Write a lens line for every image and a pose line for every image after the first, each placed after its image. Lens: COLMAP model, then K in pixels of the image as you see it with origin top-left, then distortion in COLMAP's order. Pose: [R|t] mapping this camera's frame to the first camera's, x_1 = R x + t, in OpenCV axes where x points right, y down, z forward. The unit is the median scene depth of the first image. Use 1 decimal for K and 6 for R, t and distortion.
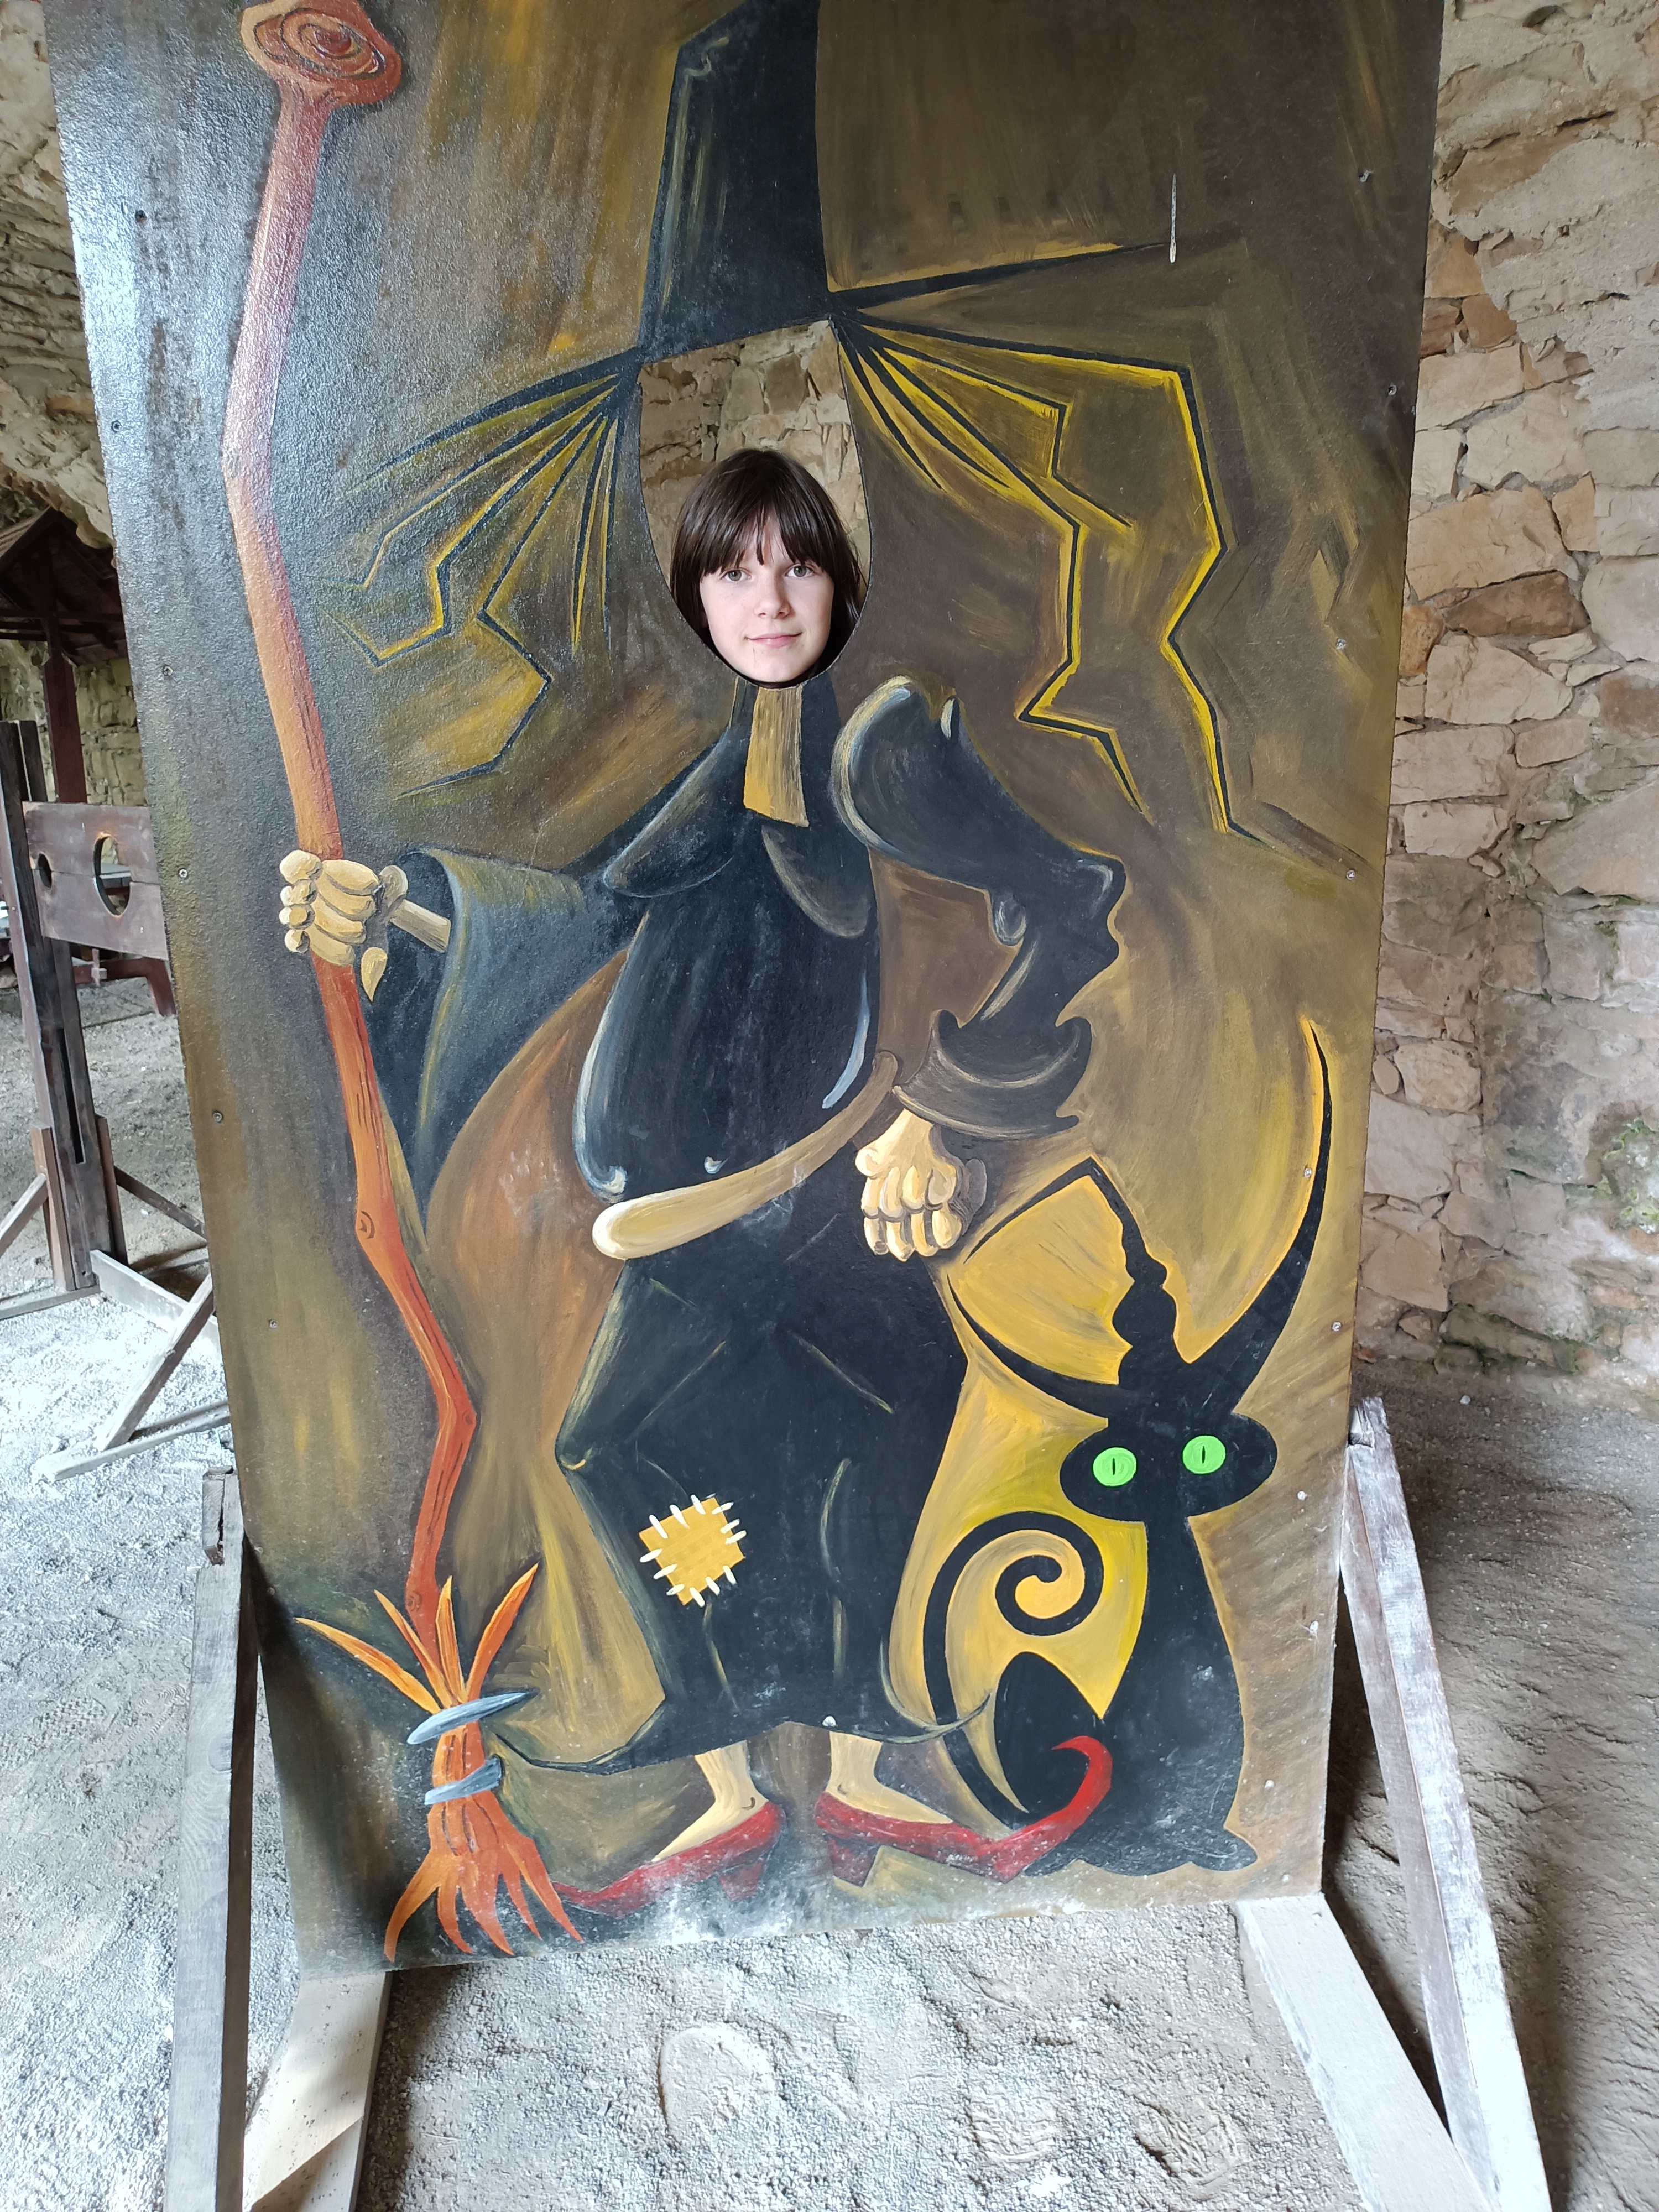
lens RADIAL K [[1663.3, 0, 820.8], [0, 1663.3, 1104.2], [0, 0, 1]] dist [0.040946, -0.025799]
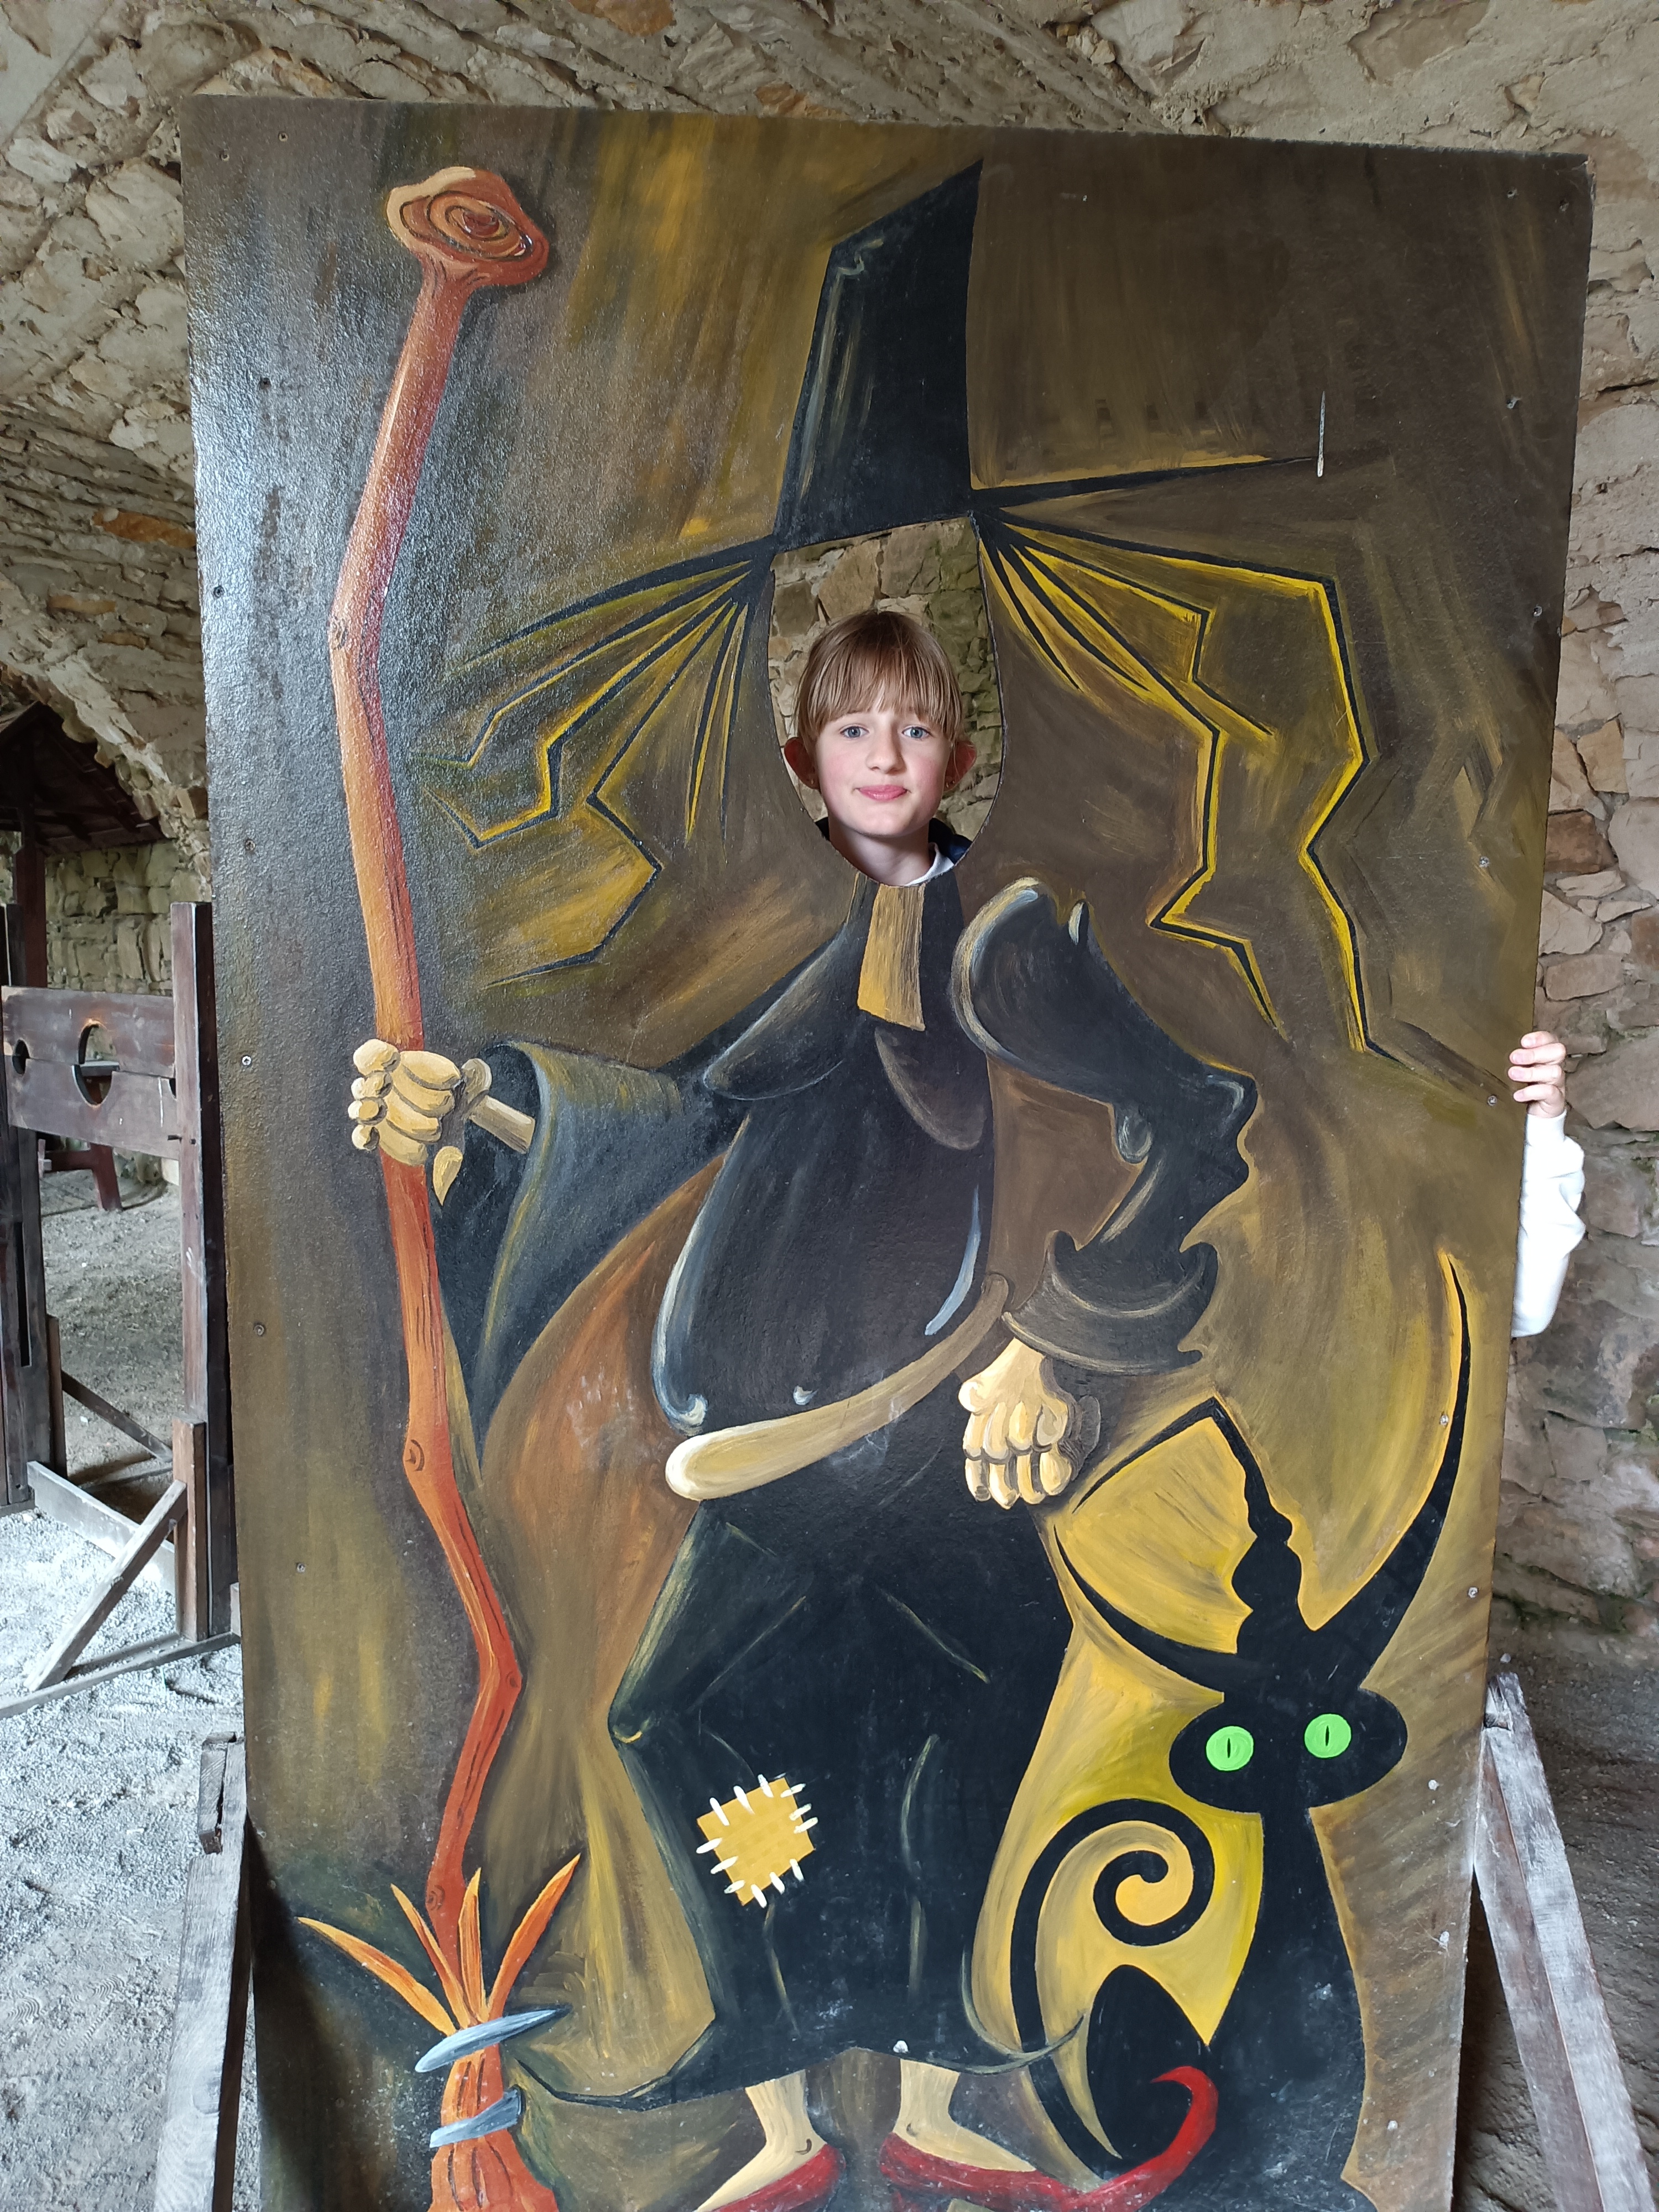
lens RADIAL K [[1663.3, 0, 820.4], [0, 1663.3, 1096.1], [0, 0, 1]] dist [0.040946, -0.025799]
pose [[0.998843, 0.030226, 0.037406, -0.094245], [-0.025065, 0.991005, -0.131458, -0.006003], [-0.041043, 0.130369, 0.990616, 0.078614]]
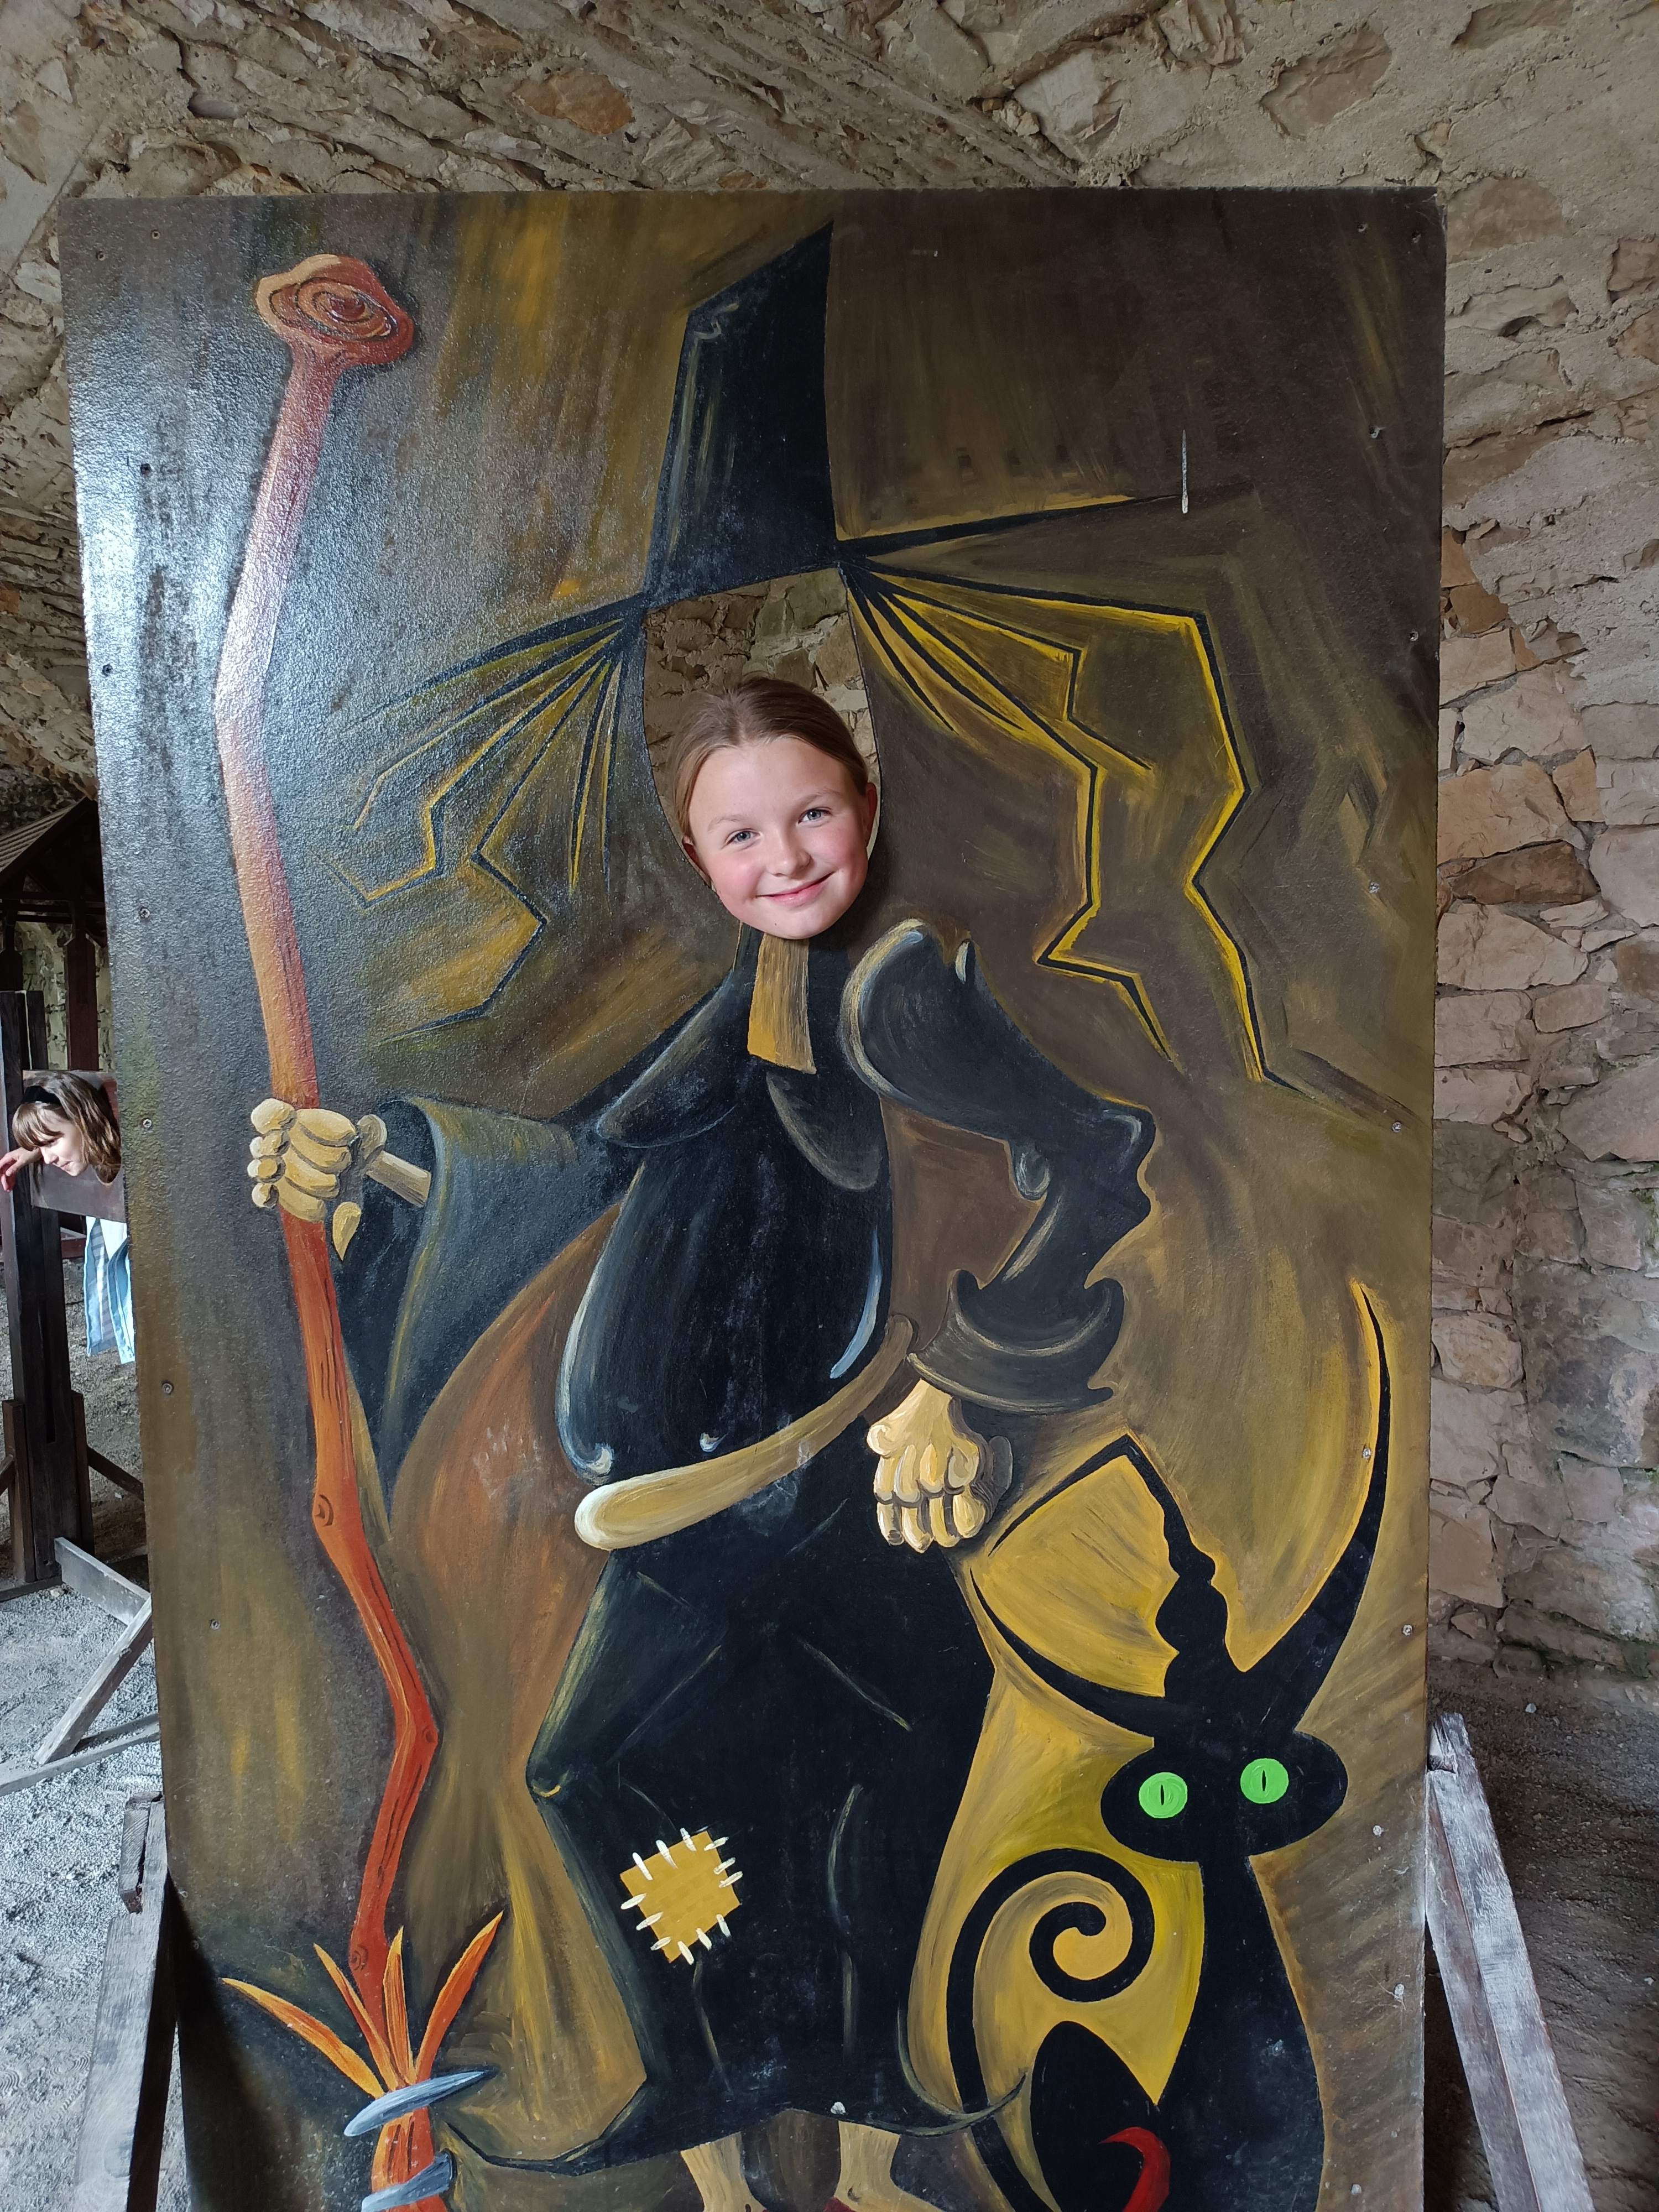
lens RADIAL K [[1663.3, 0, 816.0], [0, 1663.3, 1101.8], [0, 0, 1]] dist [0.040946, -0.025799]
pose [[0.999983, 0.000514, -0.005757, -0.001859], [-0.001460, 0.986213, -0.165473, 0.003860], [0.005592, 0.165479, 0.986197, 0.073236]]
